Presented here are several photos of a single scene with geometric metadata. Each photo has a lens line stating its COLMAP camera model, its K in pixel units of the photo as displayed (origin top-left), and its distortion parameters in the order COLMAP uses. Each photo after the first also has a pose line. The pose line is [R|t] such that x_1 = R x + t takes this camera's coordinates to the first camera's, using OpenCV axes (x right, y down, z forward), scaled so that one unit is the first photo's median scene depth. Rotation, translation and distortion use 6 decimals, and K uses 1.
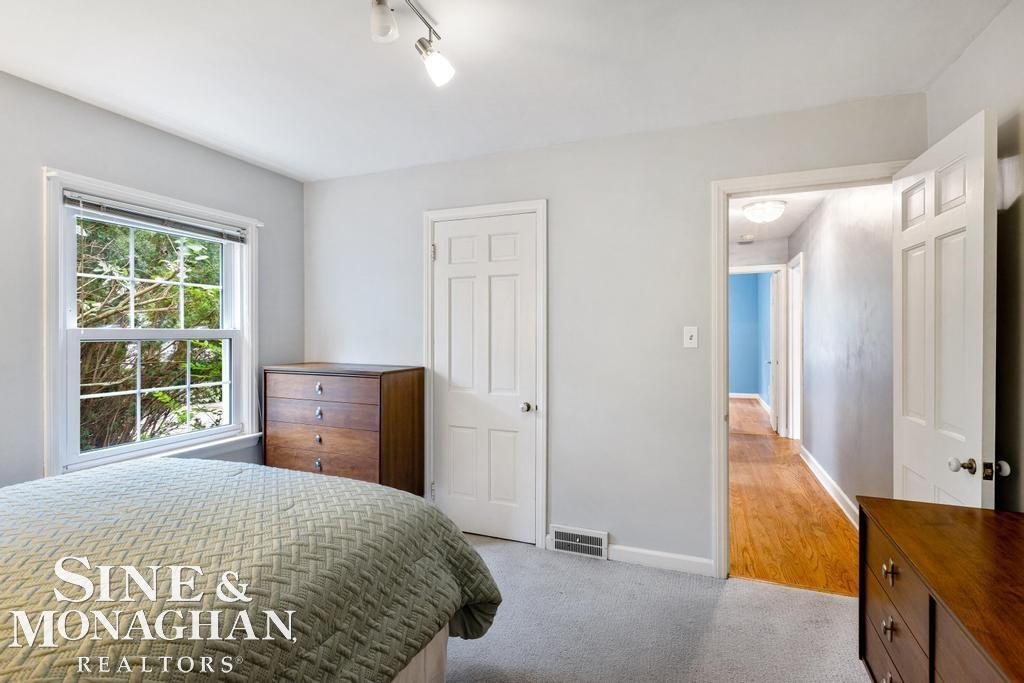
lens RADIAL K [[492.8, 0, 513.1], [0, 492.8, 334.9], [0, 0, 1]] dist [-0.001689, -0.000130]
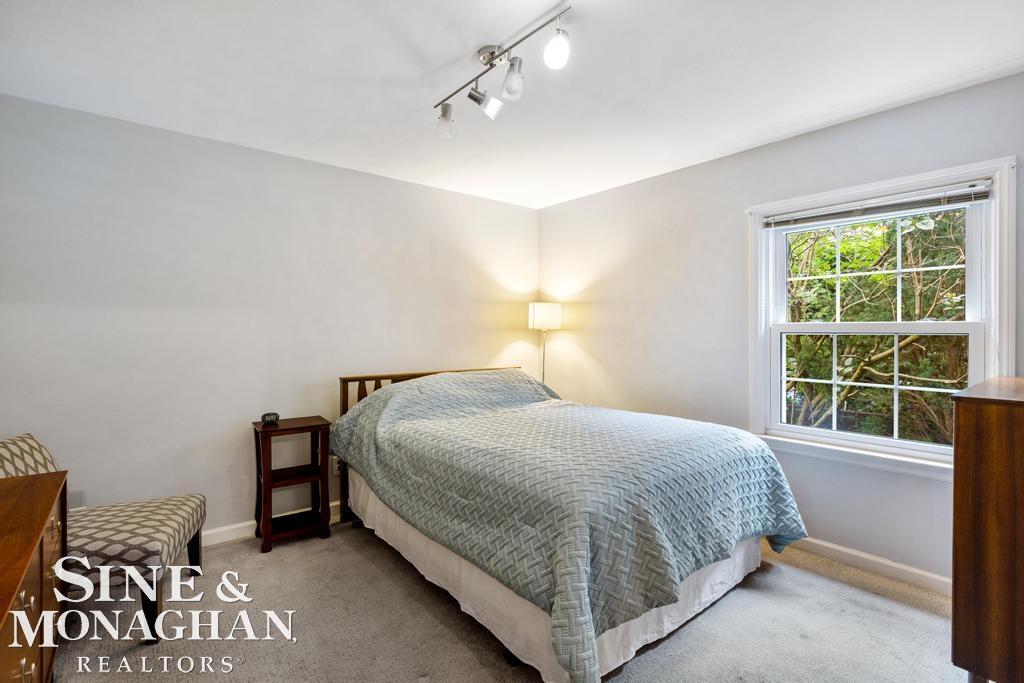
lens RADIAL K [[492.8, 0, 513.7], [0, 492.8, 337.2], [0, 0, 1]] dist [-0.001689, -0.000130]
pose [[-0.485848, 0.005266, -0.874028, 0.444365], [-0.007846, 0.999915, 0.010386, 0.011988], [0.874008, 0.011904, -0.485765, 0.830878]]
